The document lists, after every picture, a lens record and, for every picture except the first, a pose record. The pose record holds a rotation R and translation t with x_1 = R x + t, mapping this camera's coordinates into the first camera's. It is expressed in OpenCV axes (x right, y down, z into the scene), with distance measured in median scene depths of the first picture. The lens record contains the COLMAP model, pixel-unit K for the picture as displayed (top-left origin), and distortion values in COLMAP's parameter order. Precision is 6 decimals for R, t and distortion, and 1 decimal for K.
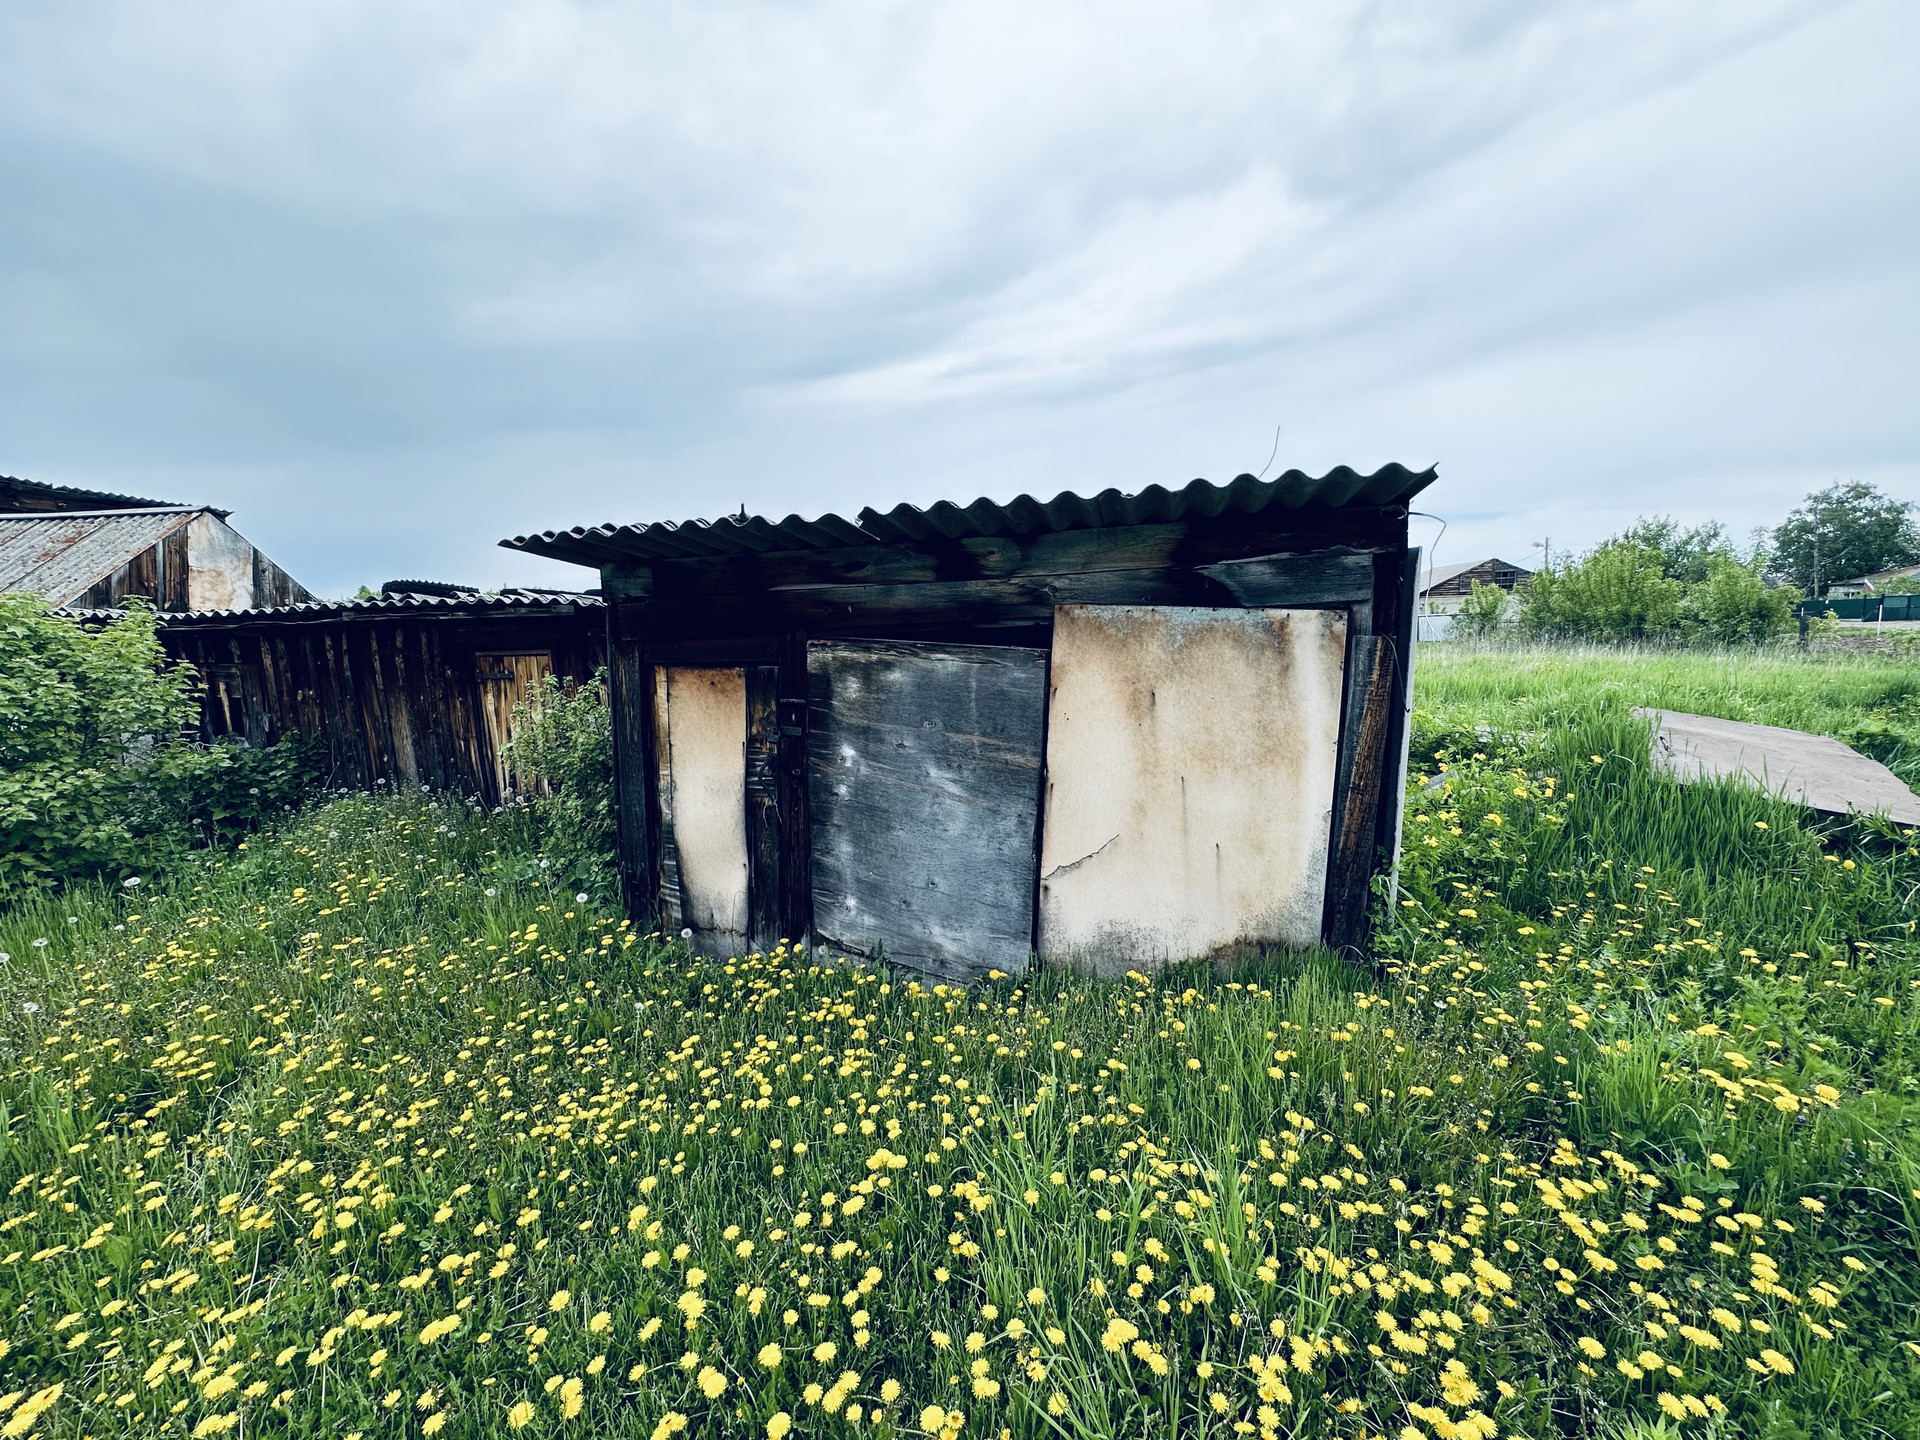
lens RADIAL K [[763.7, 0, 960.9], [0, 763.7, 723.0], [0, 0, 1]] dist [-0.001050, 0.000196]
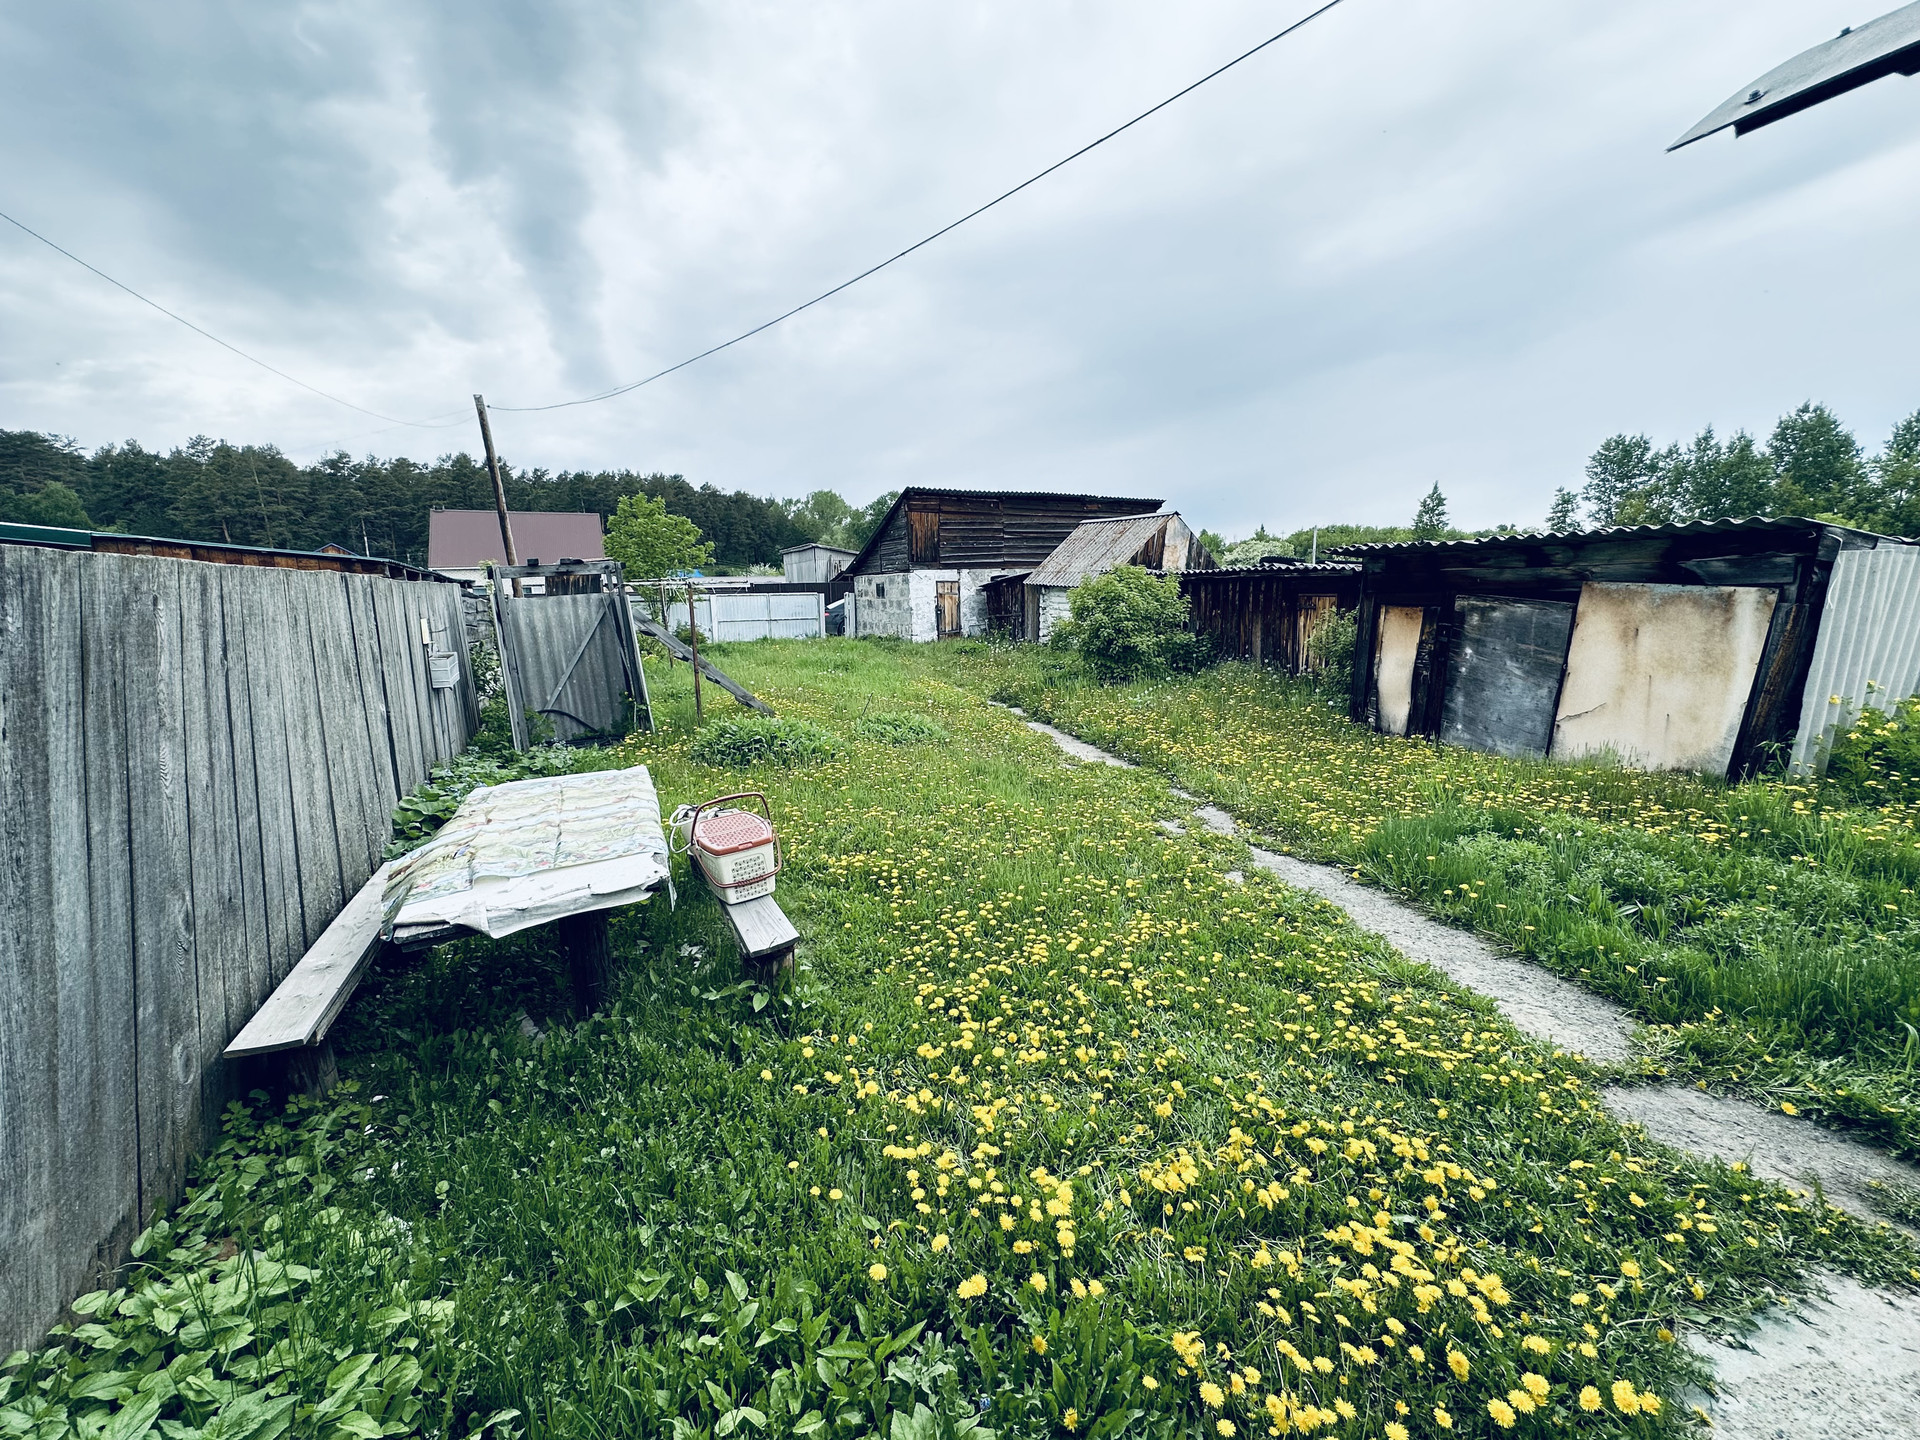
lens RADIAL K [[776.5, 0, 955.7], [0, 776.5, 726.5], [0, 0, 1]] dist [-0.002062, -0.000395]
pose [[0.579834, 0.164029, -0.798052, 0.755929], [-0.095772, 0.986455, 0.133169, 0.093801], [0.809086, -0.000785, 0.587689, -1.344182]]
